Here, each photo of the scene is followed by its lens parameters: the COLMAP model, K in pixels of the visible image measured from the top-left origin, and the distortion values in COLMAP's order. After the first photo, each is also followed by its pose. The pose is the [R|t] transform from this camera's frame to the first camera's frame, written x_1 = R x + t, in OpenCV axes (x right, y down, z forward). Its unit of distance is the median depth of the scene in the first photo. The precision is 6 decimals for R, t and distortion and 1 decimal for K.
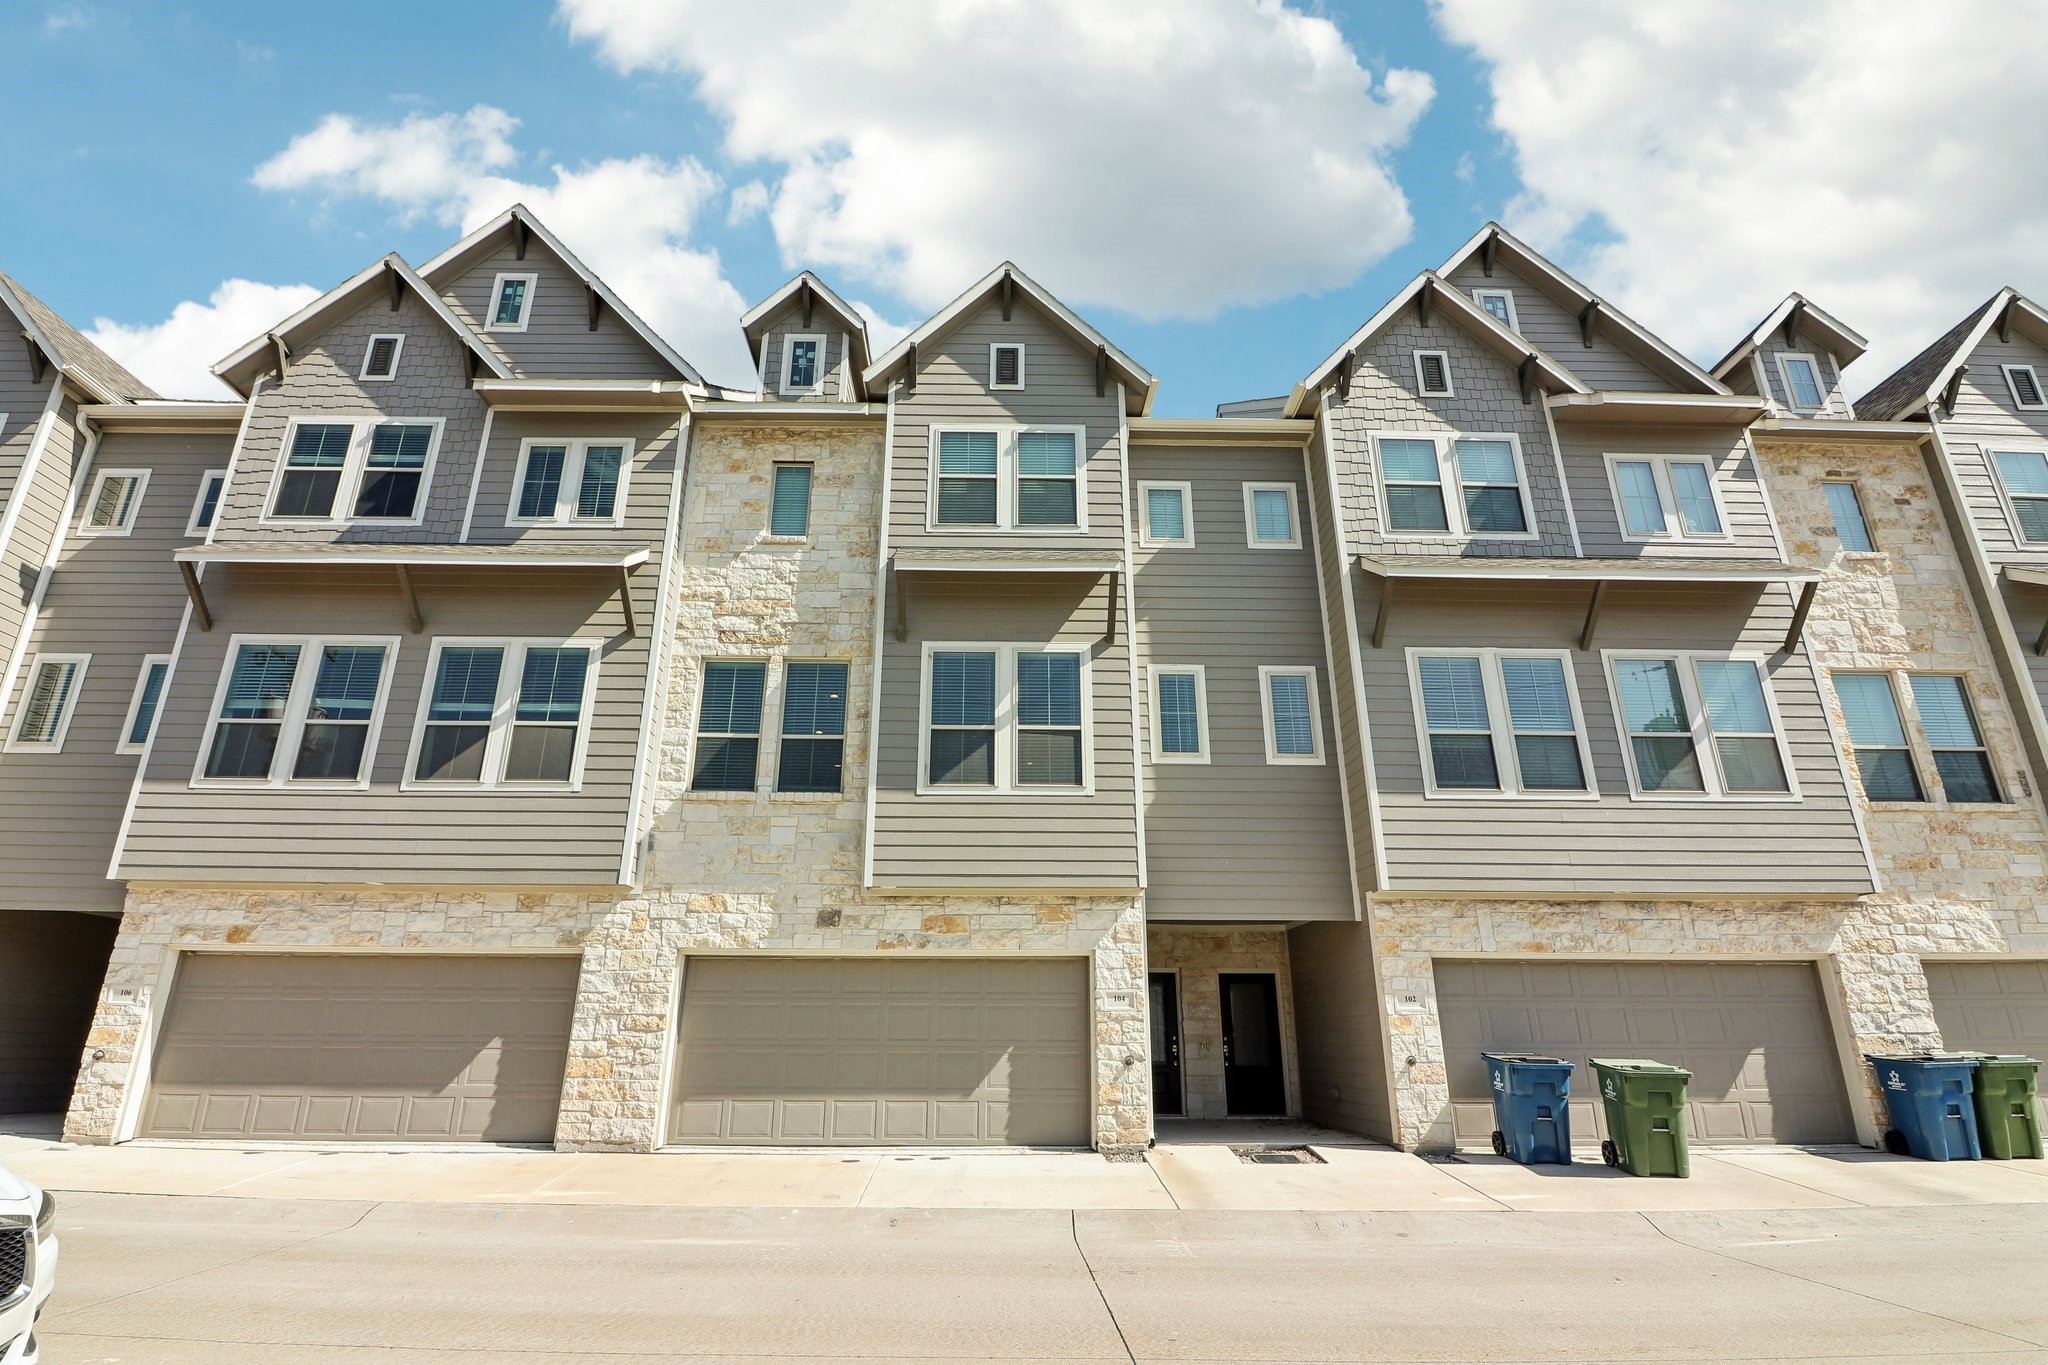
lens RADIAL K [[1002.2, 0, 997.8], [0, 1002.2, 675.7], [0, 0, 1]] dist [0.002811, -0.010667]
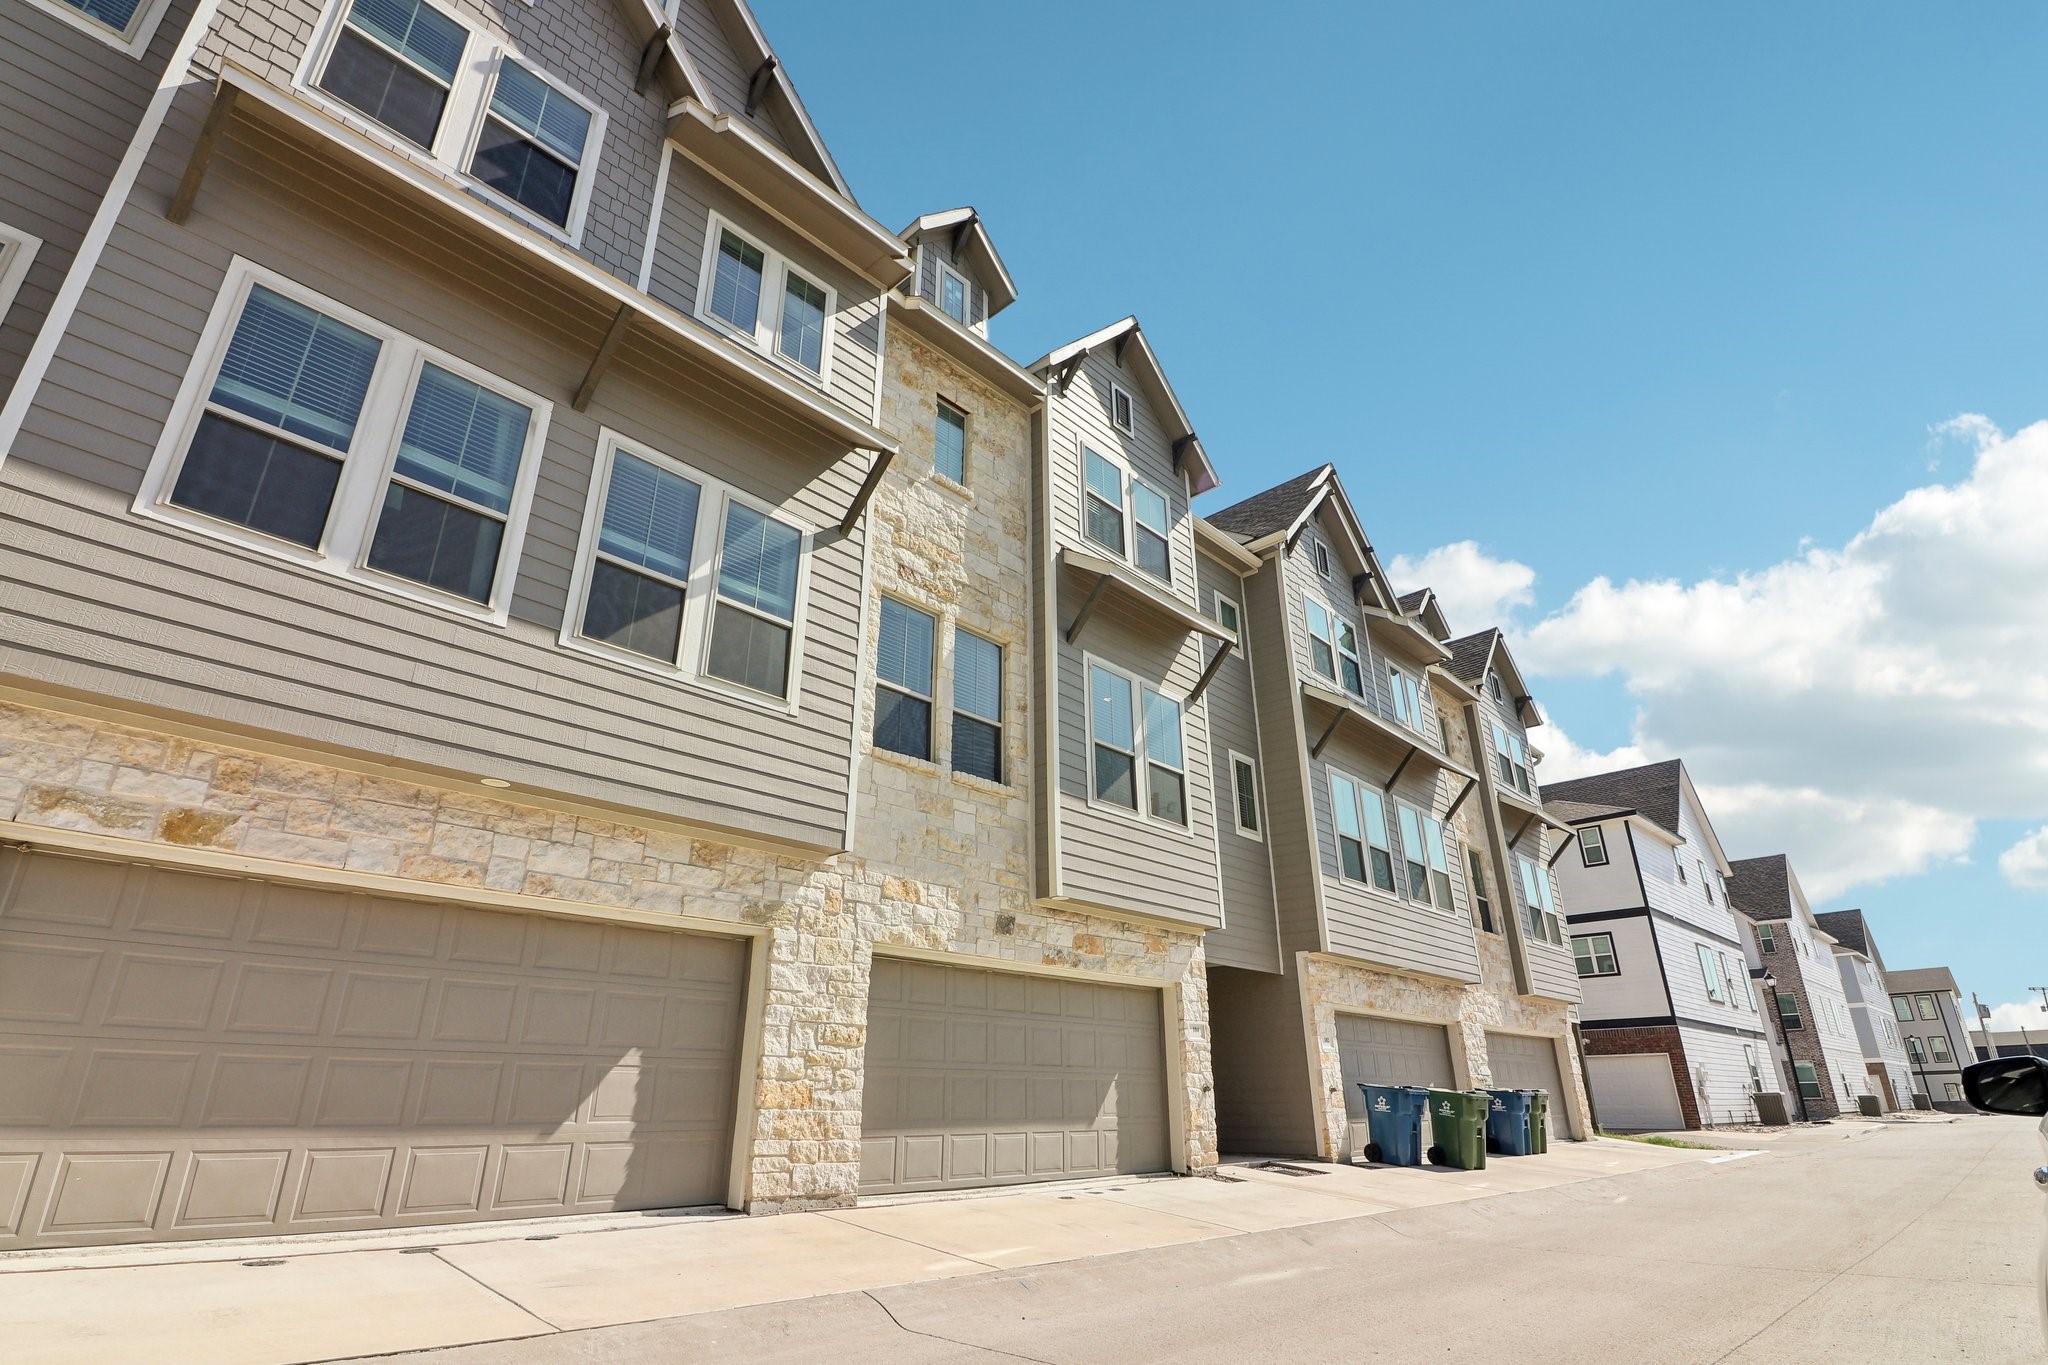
lens RADIAL K [[1015.6, 0, 1015.8], [0, 1015.6, 670.6], [0, 0, 1]] dist [0.000509, -0.008792]
pose [[0.697291, 0.276719, 0.661220, -0.818385], [-0.238695, 0.959468, -0.149818, 0.158245], [-0.675877, -0.053363, 0.735080, 0.343544]]
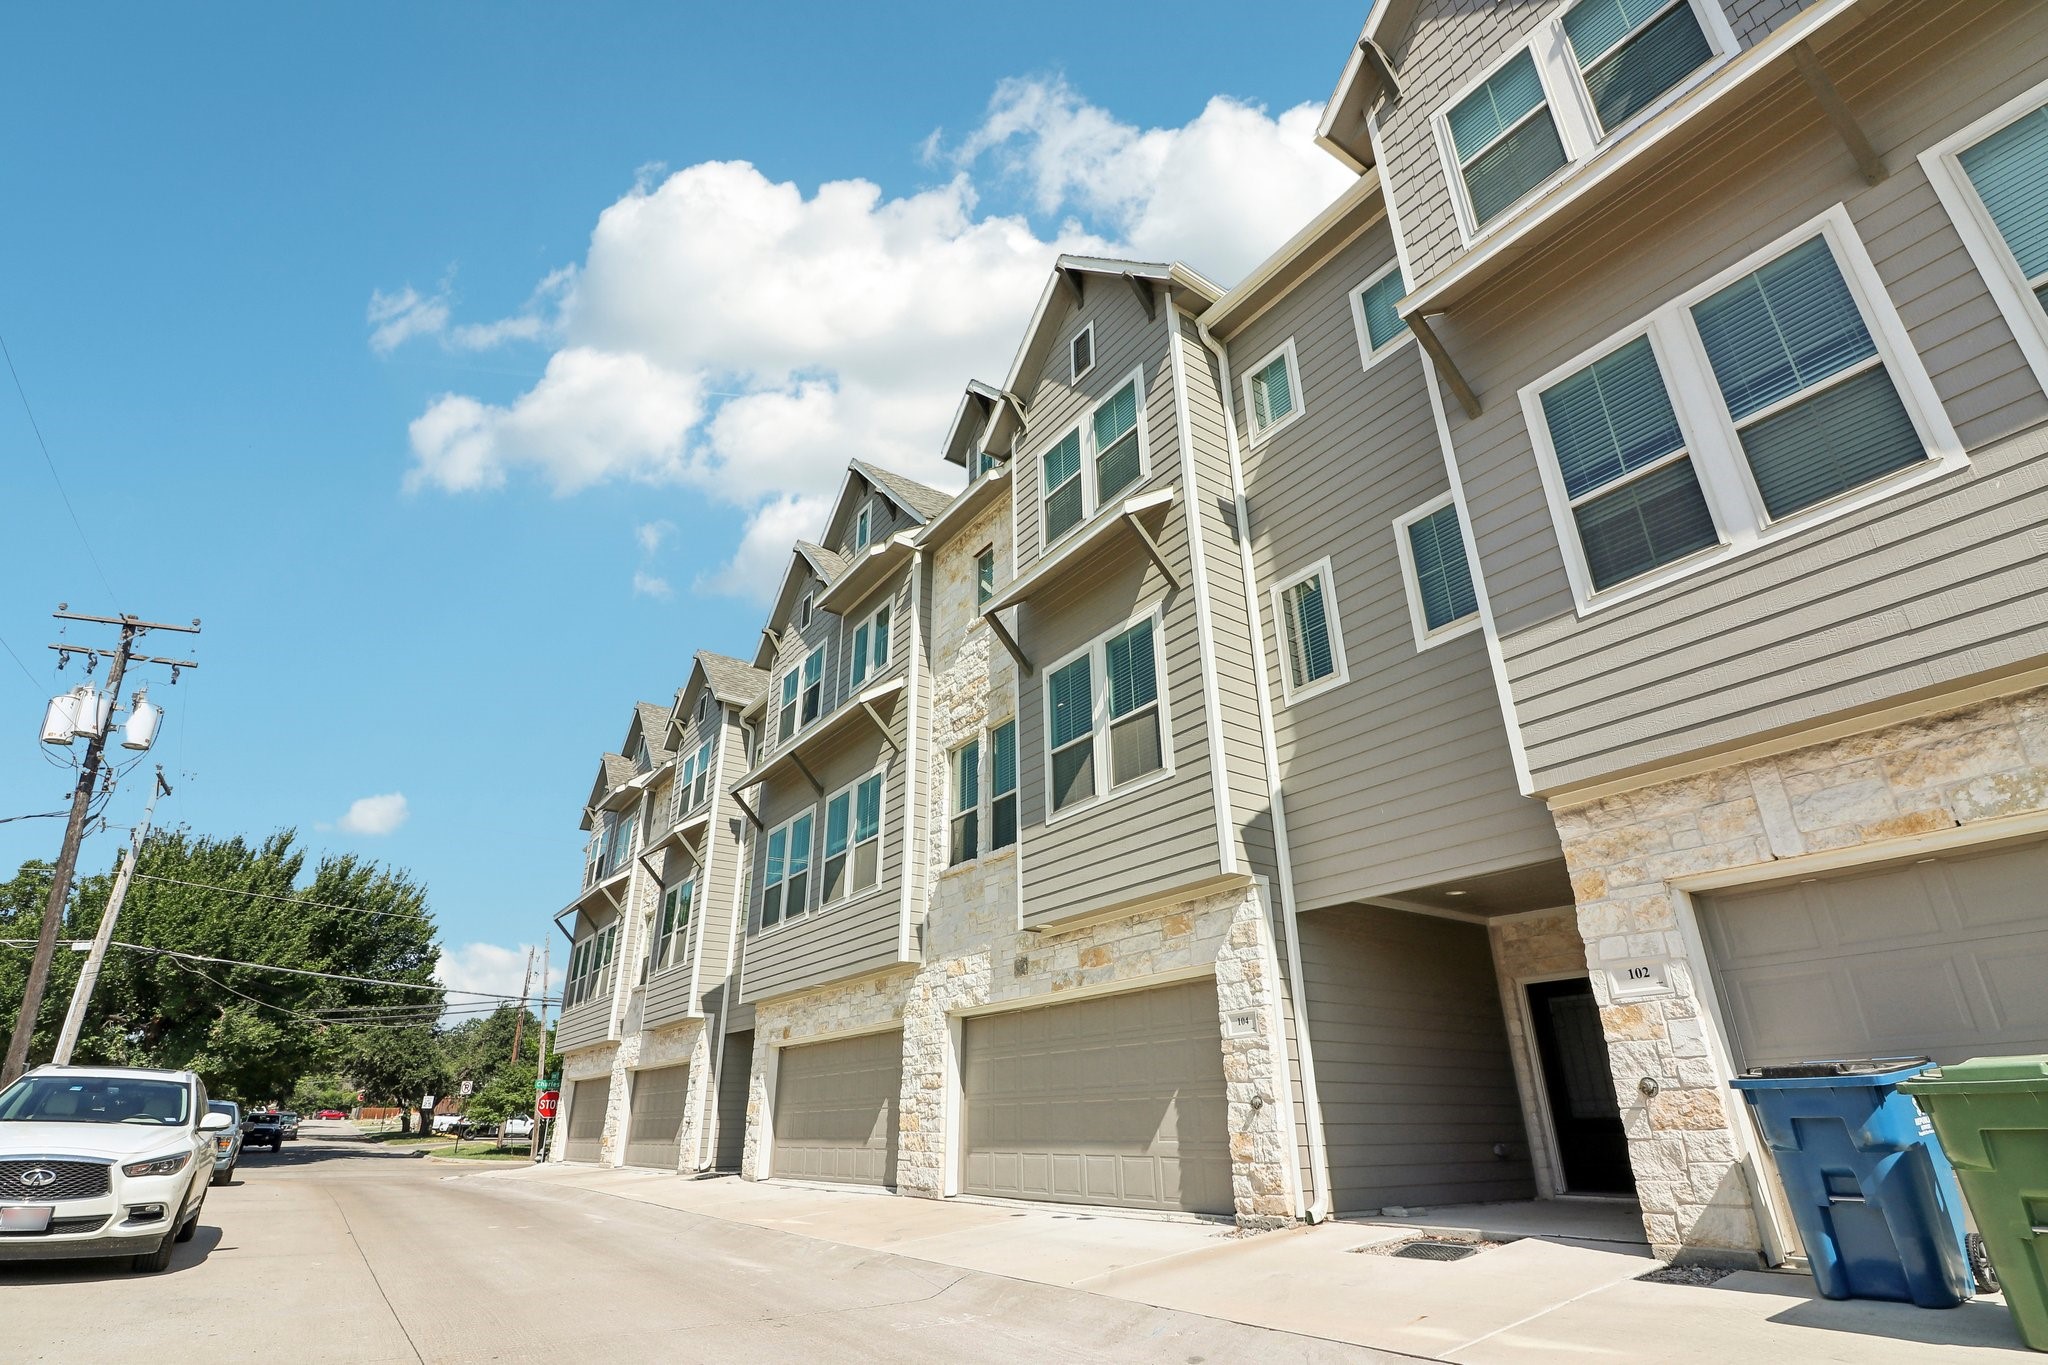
lens RADIAL K [[1002.2, 0, 997.8], [0, 1002.2, 675.7], [0, 0, 1]] dist [0.002811, -0.010667]
pose [[0.547466, -0.352777, -0.758835, 0.679909], [0.291665, 0.930377, -0.222102, 0.186705], [0.784355, -0.099733, 0.612242, 0.397377]]
